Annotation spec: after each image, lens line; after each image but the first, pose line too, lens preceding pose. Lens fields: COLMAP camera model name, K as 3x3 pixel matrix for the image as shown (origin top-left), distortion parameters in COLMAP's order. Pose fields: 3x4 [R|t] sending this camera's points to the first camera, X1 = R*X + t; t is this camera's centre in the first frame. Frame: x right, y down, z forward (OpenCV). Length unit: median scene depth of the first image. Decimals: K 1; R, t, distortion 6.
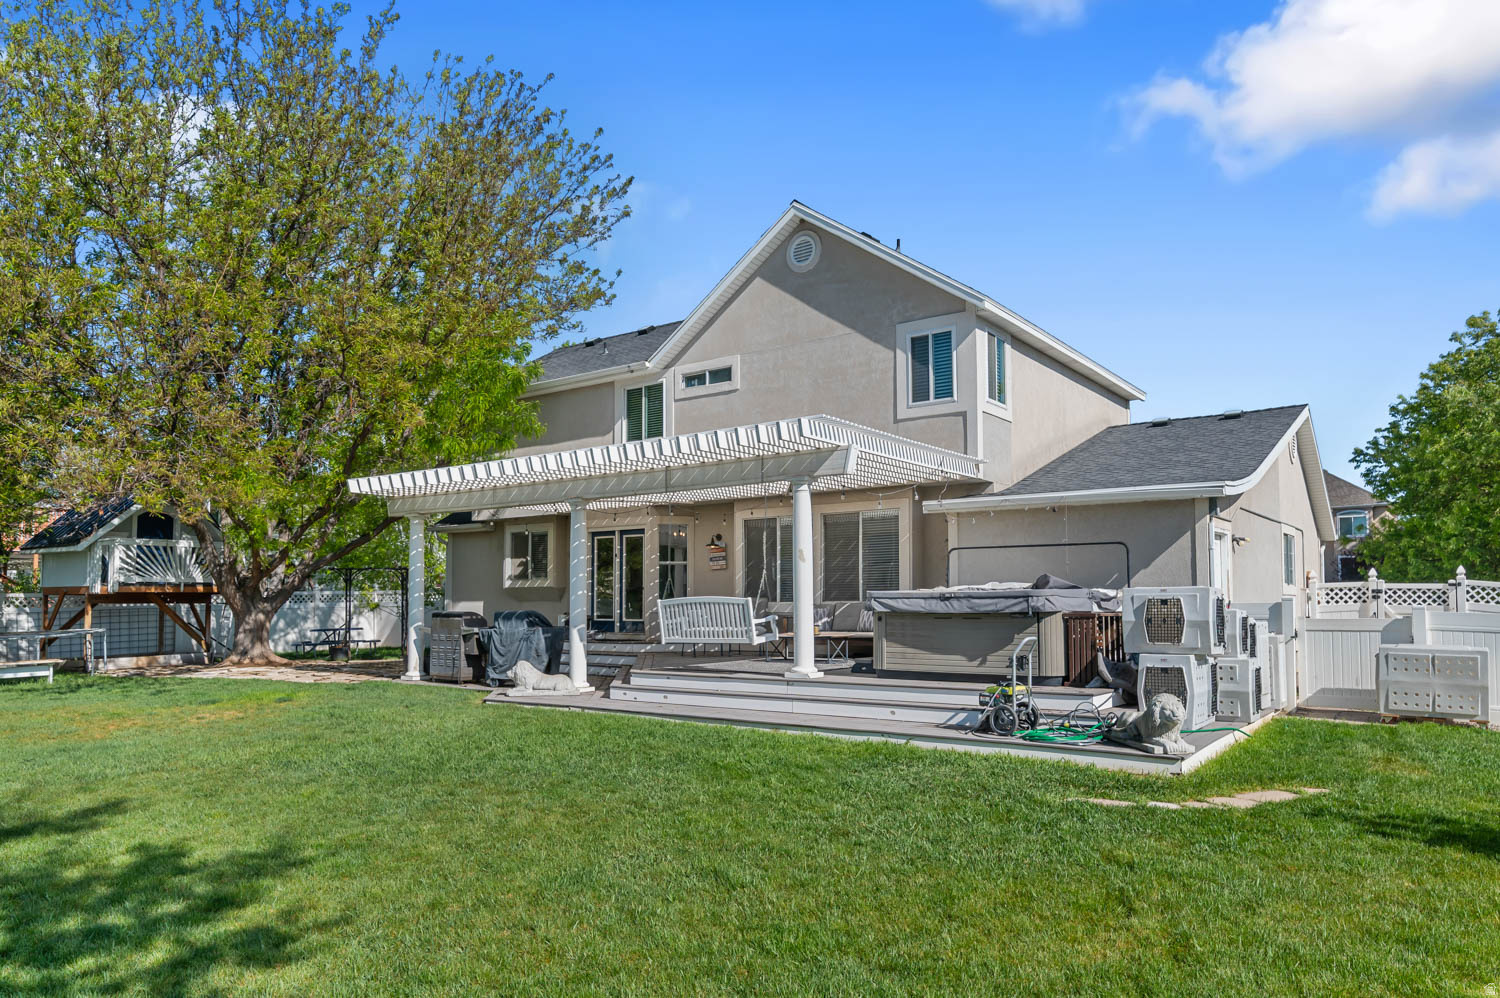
lens RADIAL K [[1010.7, 0, 778.6], [0, 1010.7, 544.8], [0, 0, 1]] dist [-0.007452, 0.000829]
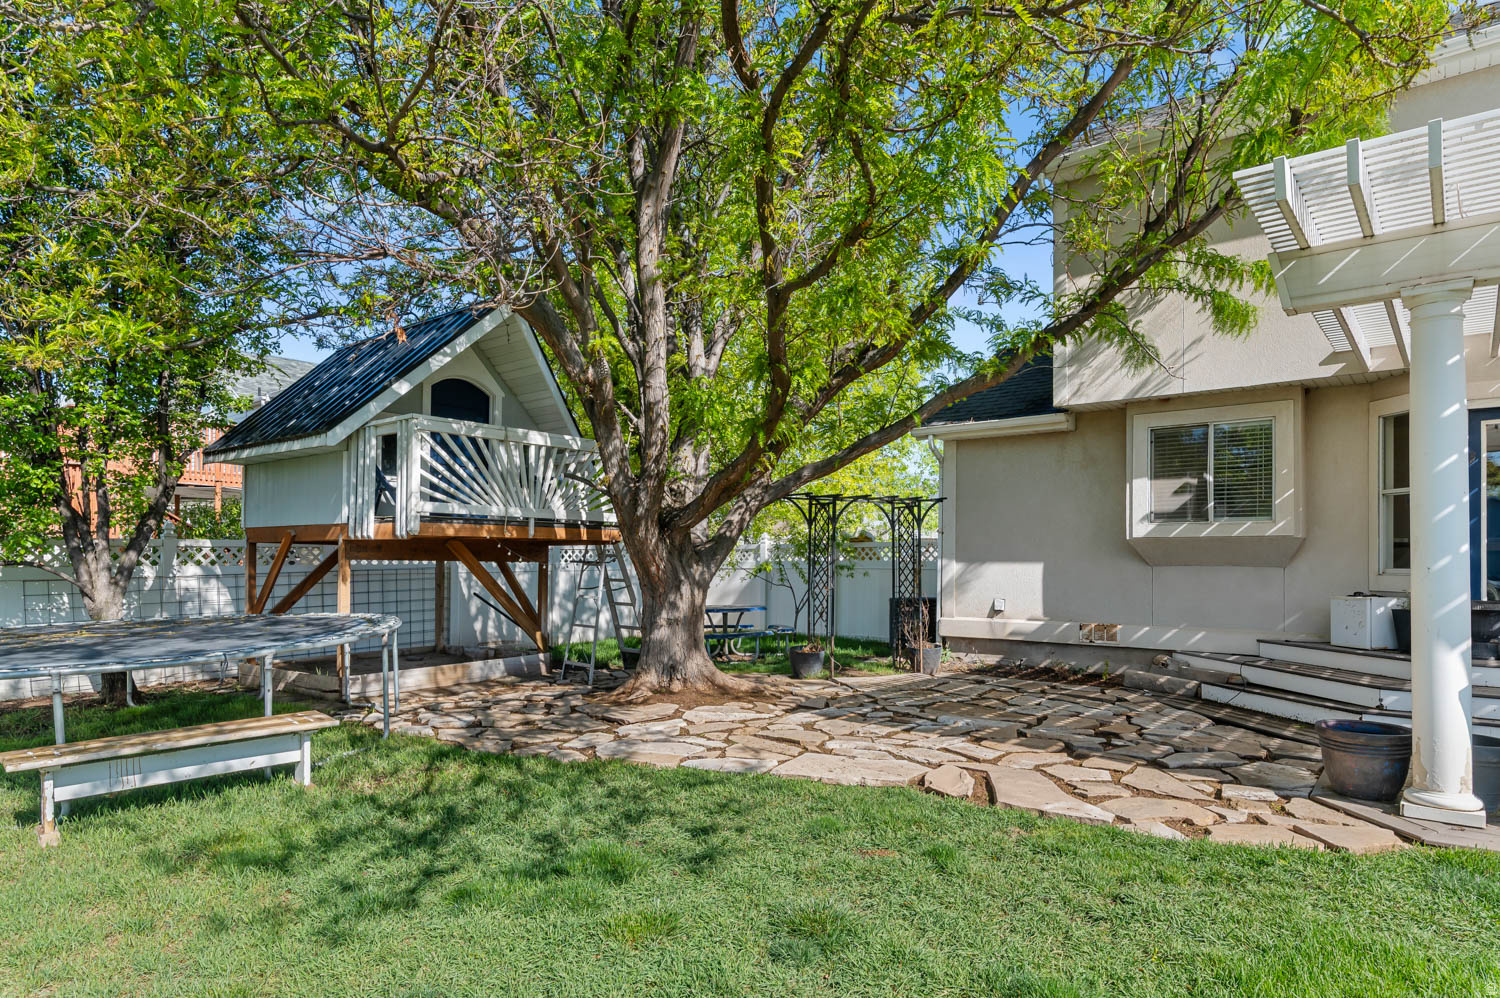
lens RADIAL K [[860.4, 0, 756.0], [0, 860.4, 546.0], [0, 0, 1]] dist [-0.000270, -0.001015]
pose [[0.998185, 0.010639, -0.059282, -0.508825], [-0.008342, 0.999210, 0.038855, 0.037076], [0.059649, -0.038290, 0.997485, 0.658585]]
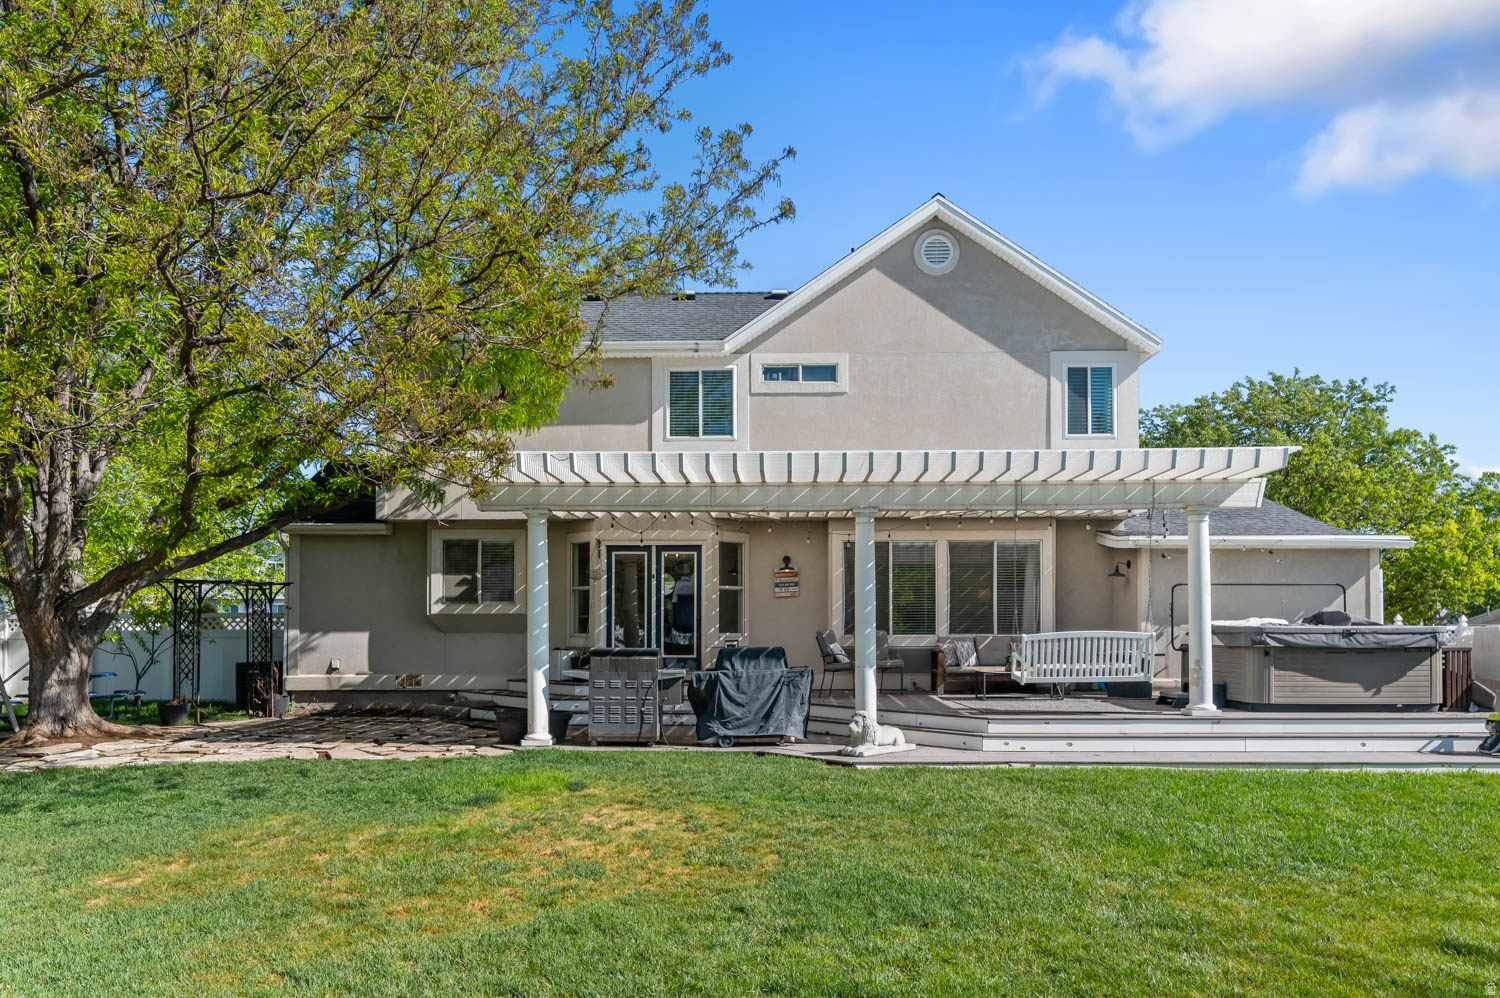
lens RADIAL K [[1010.7, 0, 767.3], [0, 1010.7, 619.4], [0, 0, 1]] dist [-0.007452, 0.000829]
pose [[0.816820, 0.008745, 0.576827, -0.581255], [-0.035656, 0.998739, 0.035350, 0.013812], [-0.575790, -0.049441, 0.816101, 0.304397]]
